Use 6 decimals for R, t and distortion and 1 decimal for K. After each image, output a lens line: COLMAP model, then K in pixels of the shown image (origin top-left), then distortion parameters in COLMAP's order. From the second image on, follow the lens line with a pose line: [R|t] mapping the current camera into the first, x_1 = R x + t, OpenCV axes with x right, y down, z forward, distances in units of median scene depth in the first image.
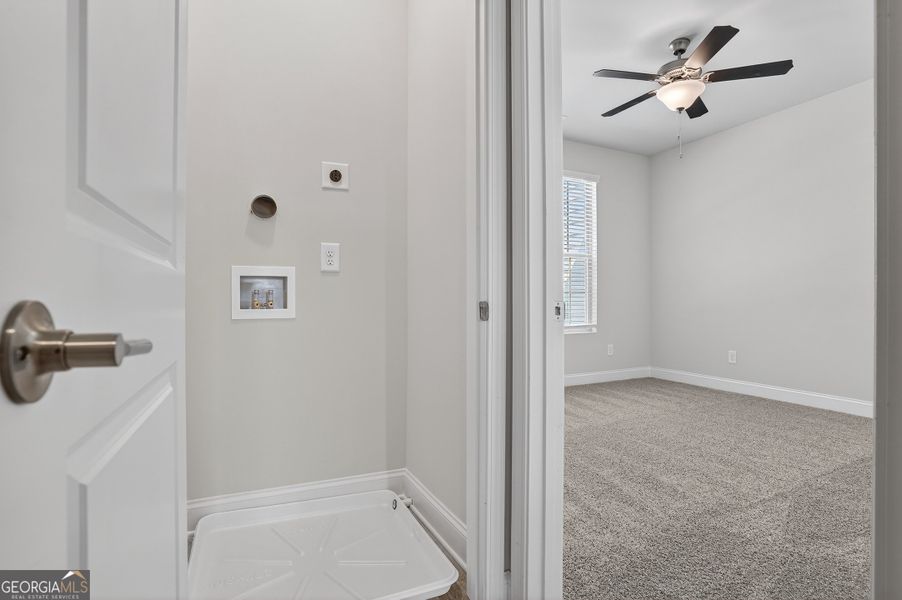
lens RADIAL K [[452.3, 0, 459.4], [0, 452.3, 299.4], [0, 0, 1]] dist [-0.016687, 0.001521]
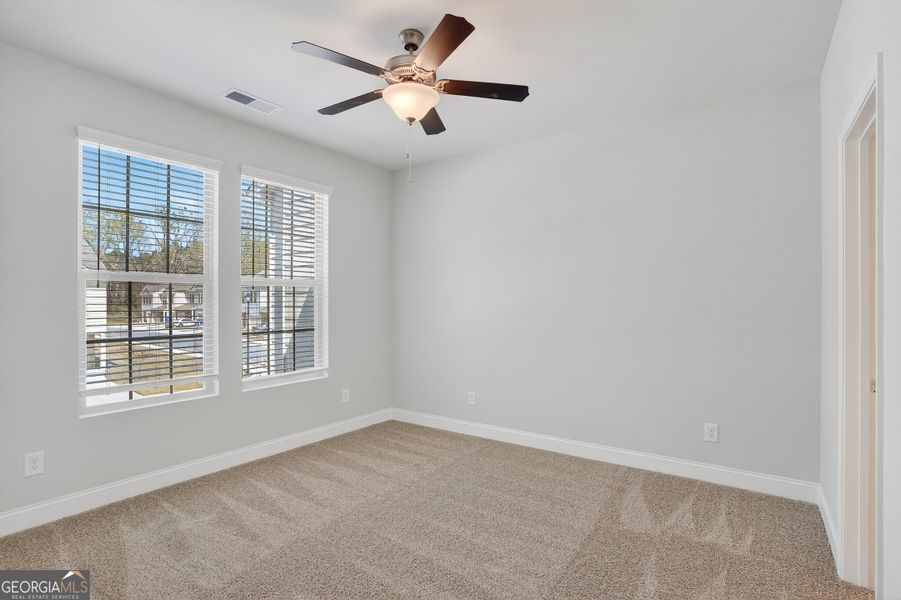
lens RADIAL K [[451.8, 0, 443.6], [0, 451.8, 299.4], [0, 0, 1]] dist [-0.016687, 0.001521]
pose [[0.889280, -0.001120, 0.457362, 0.180568], [0.000898, 0.999999, 0.000703, -0.109333], [-0.457363, -0.000215, 0.889280, 0.272894]]
